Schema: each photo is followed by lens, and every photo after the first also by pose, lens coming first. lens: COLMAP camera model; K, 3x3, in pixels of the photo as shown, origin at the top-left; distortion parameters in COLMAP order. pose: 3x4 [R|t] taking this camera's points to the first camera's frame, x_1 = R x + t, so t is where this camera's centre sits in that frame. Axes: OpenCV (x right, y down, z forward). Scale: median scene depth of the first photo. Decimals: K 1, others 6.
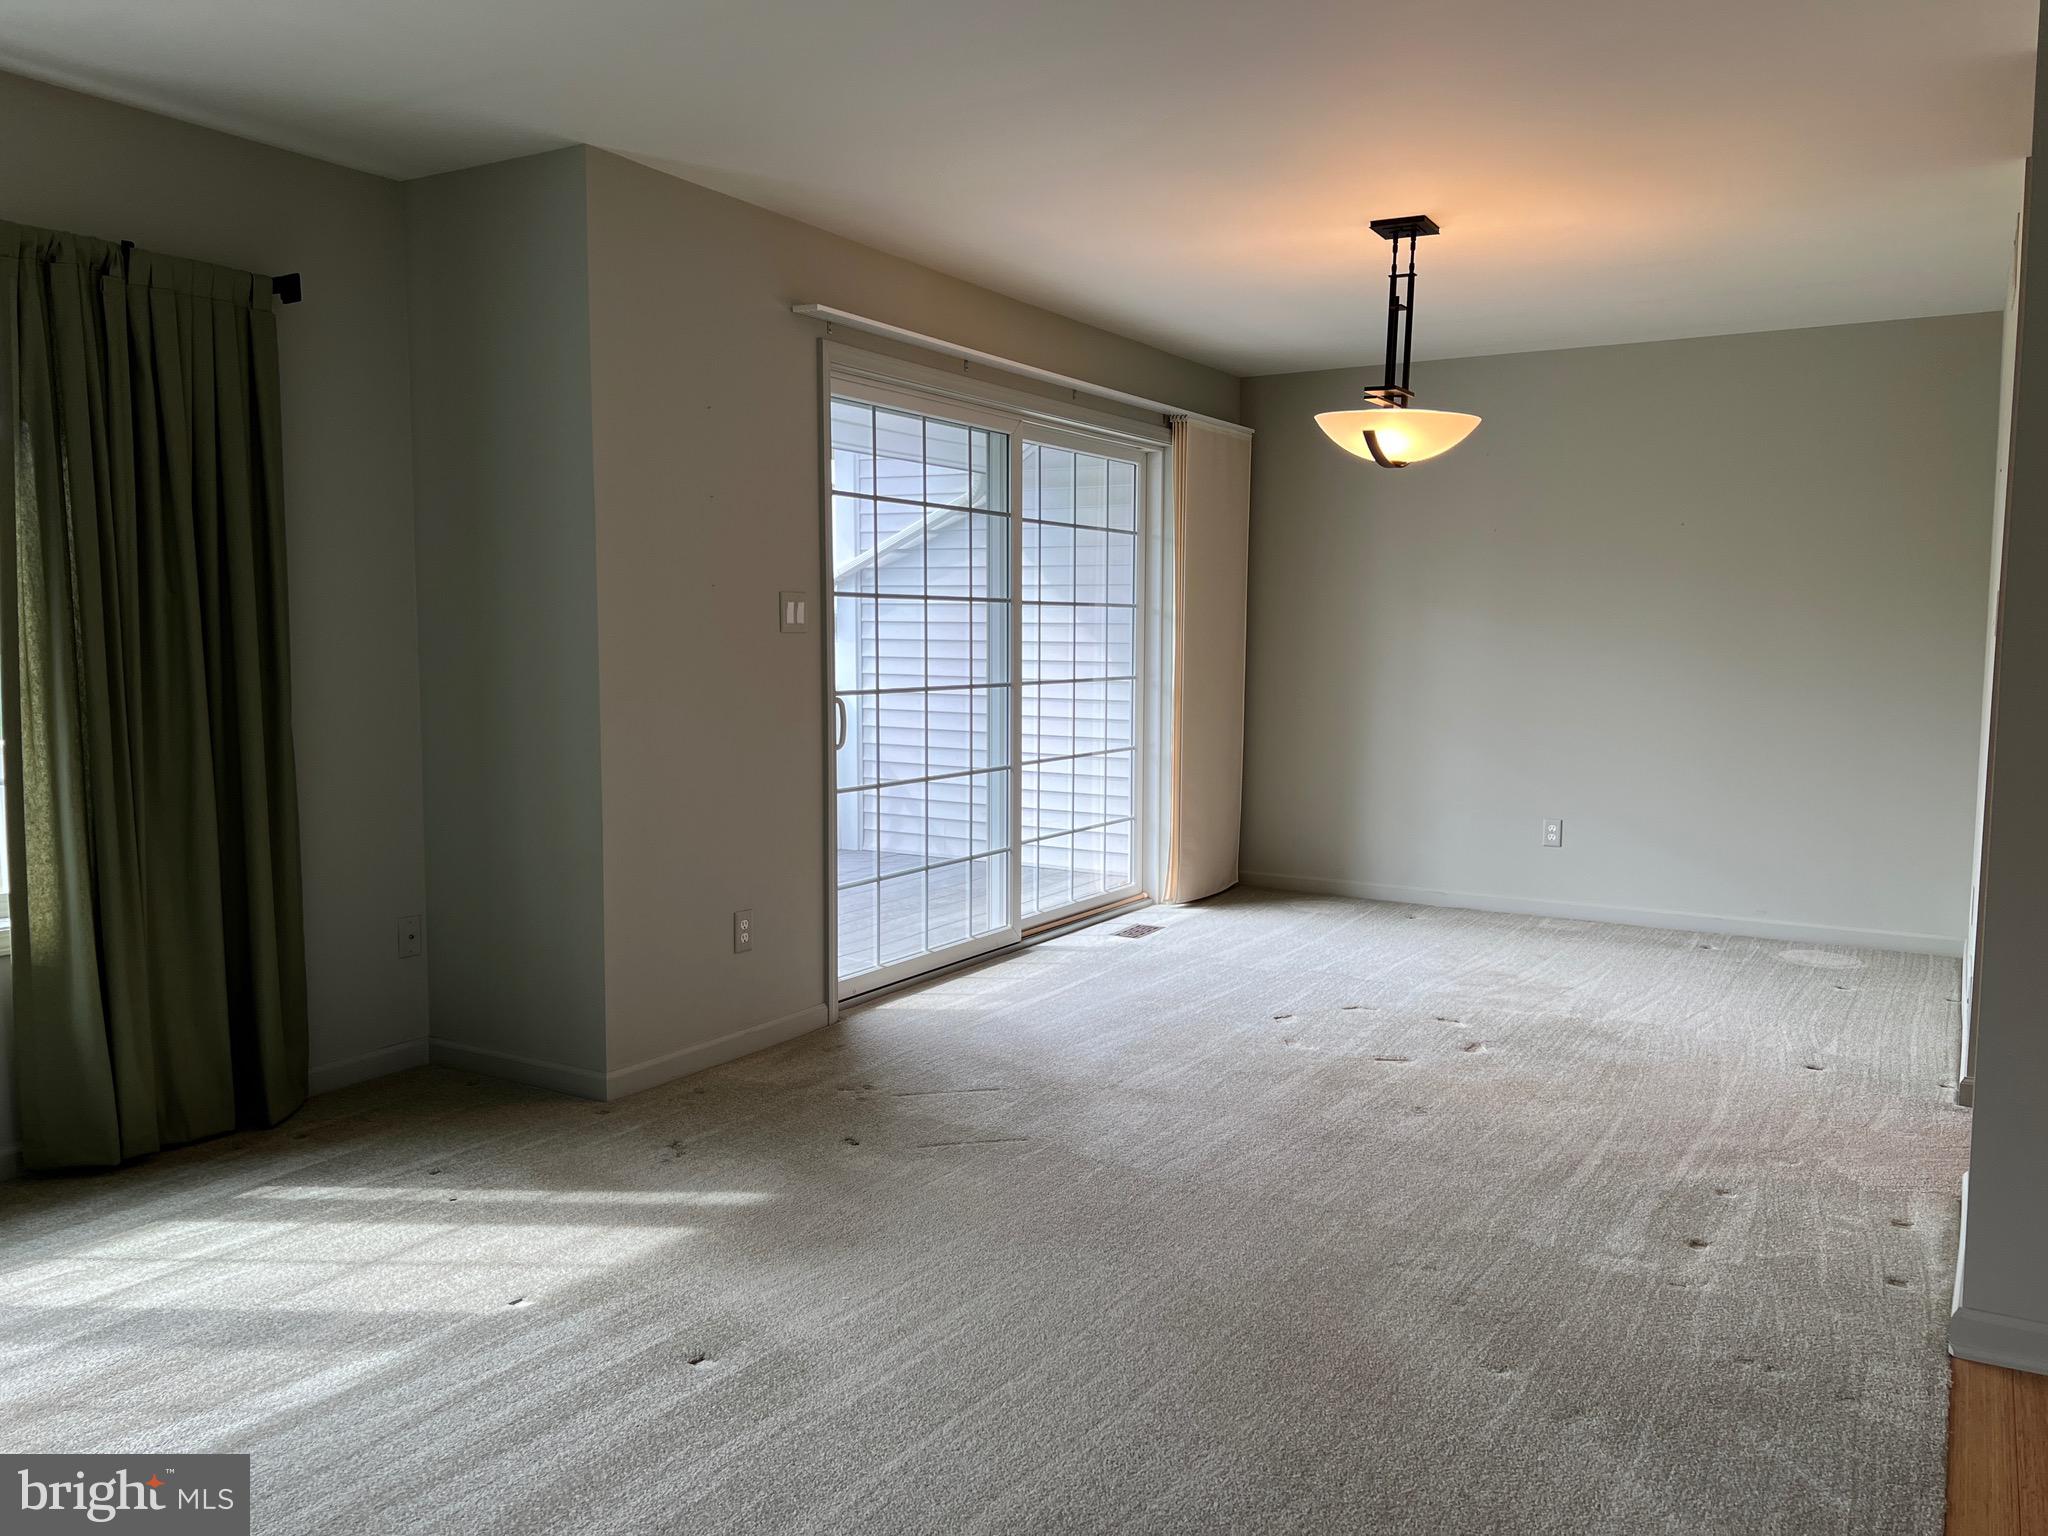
lens RADIAL K [[1534.1, 0, 1031.6], [0, 1534.1, 771.2], [0, 0, 1]] dist [0.054501, -0.062984]
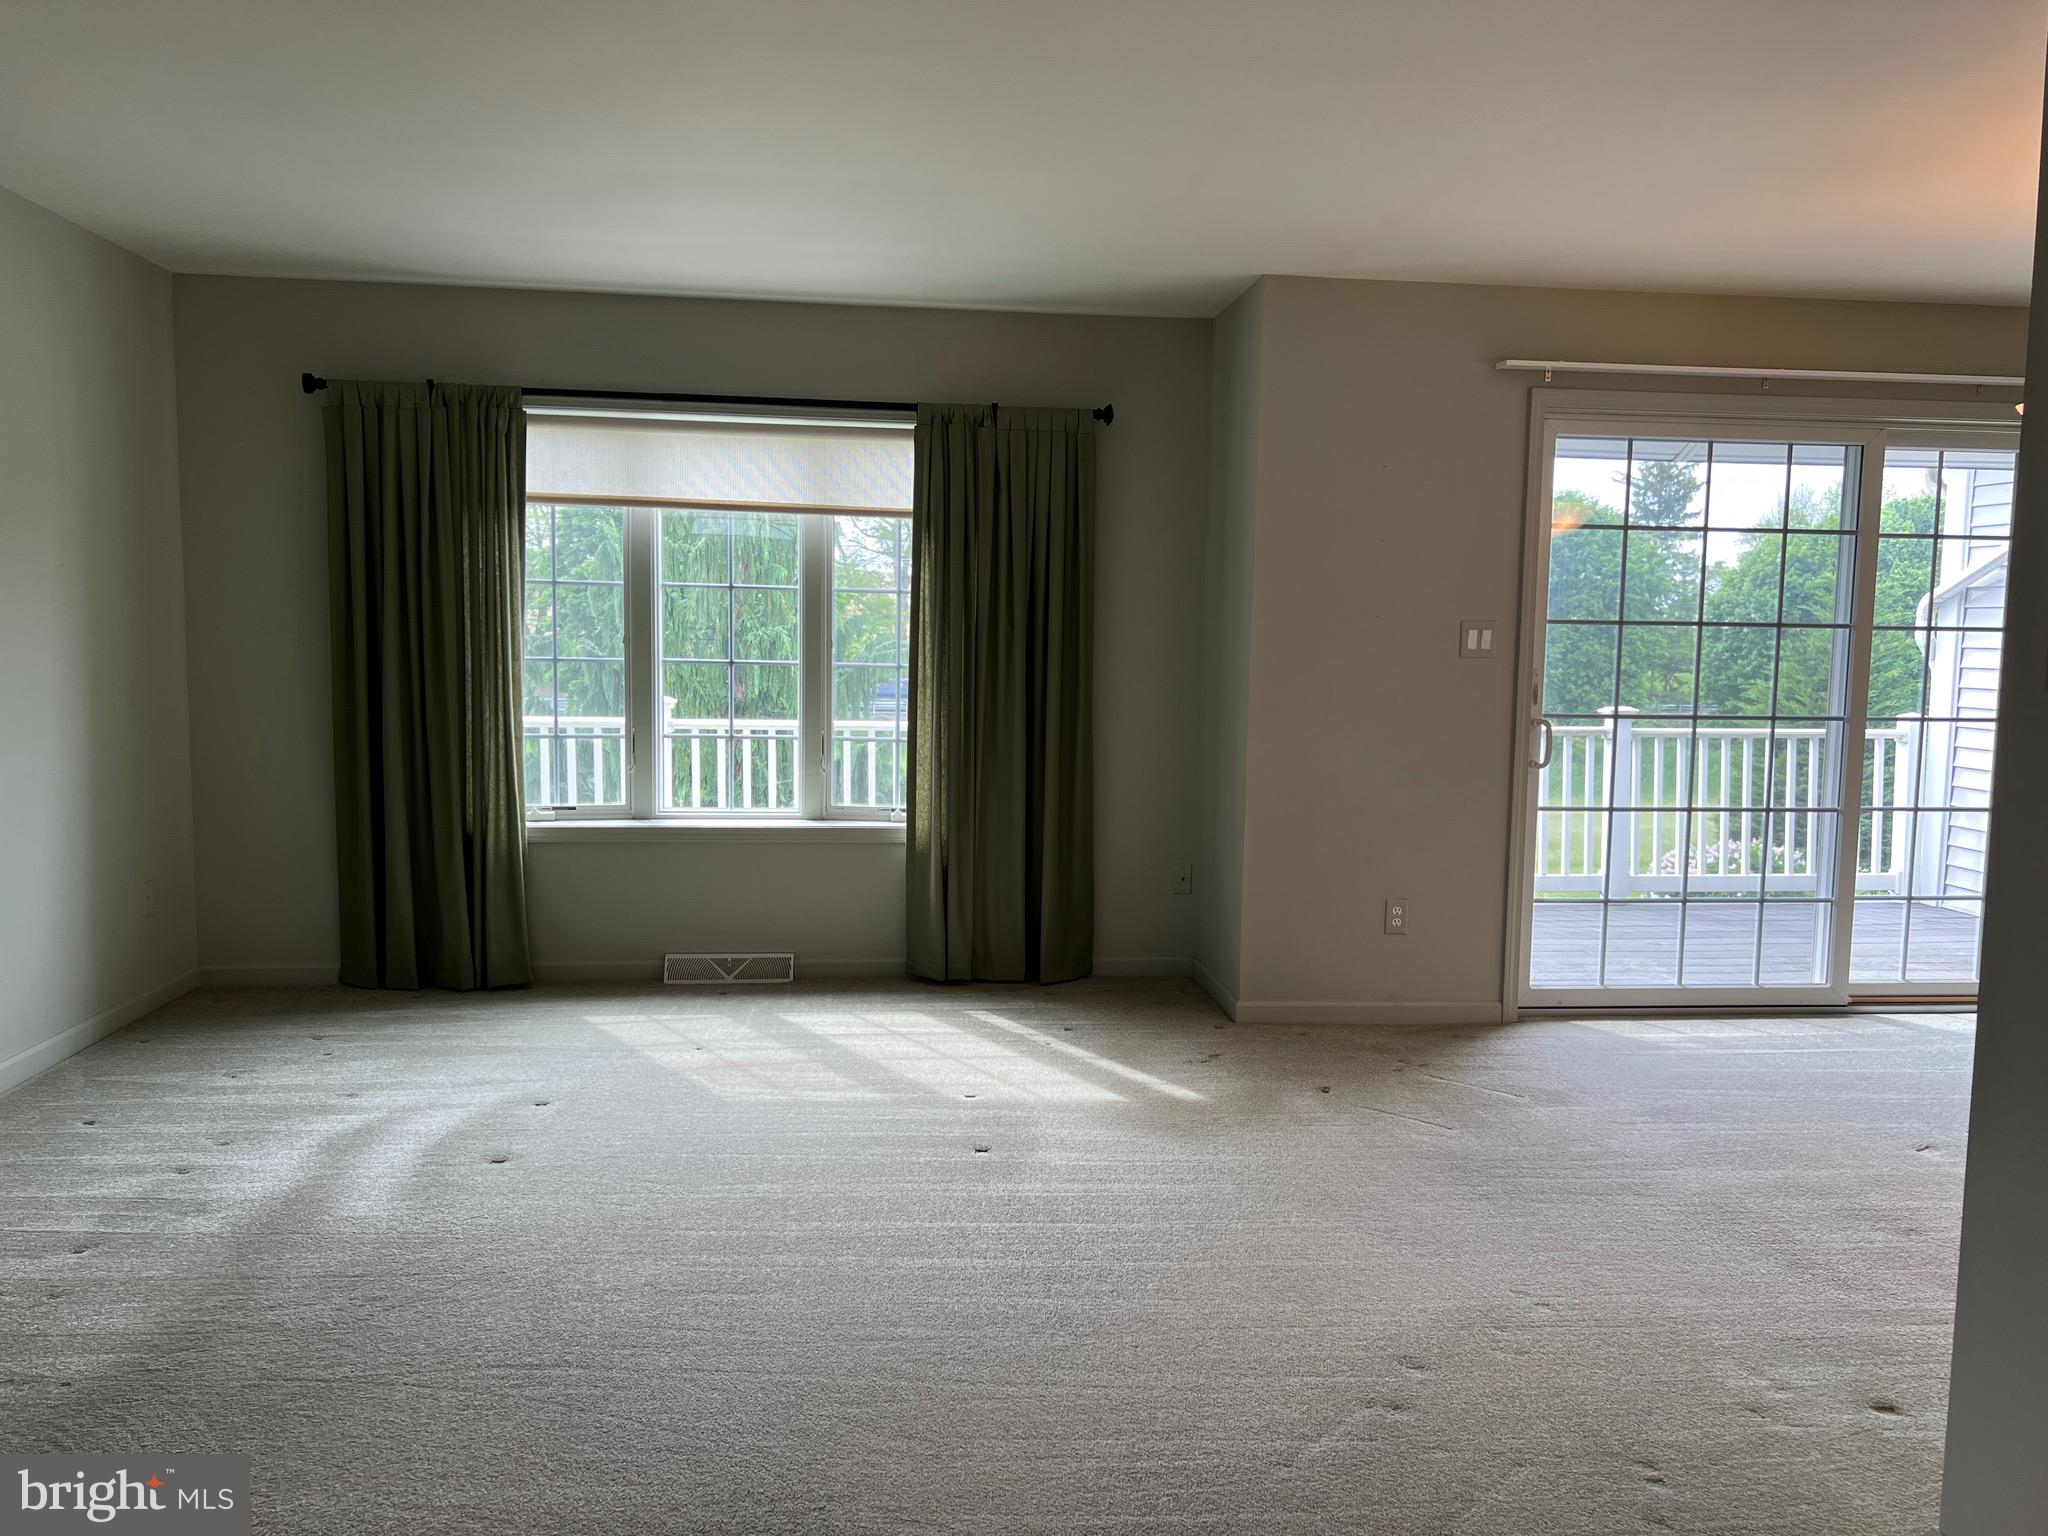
lens RADIAL K [[1534.1, 0, 1025.0], [0, 1534.1, 769.0], [0, 0, 1]] dist [0.054501, -0.062984]
pose [[0.598057, 0.075718, -0.797868, 0.729375], [-0.087405, 0.995751, 0.028981, -0.019009], [0.796673, 0.052405, 0.602135, 0.103023]]
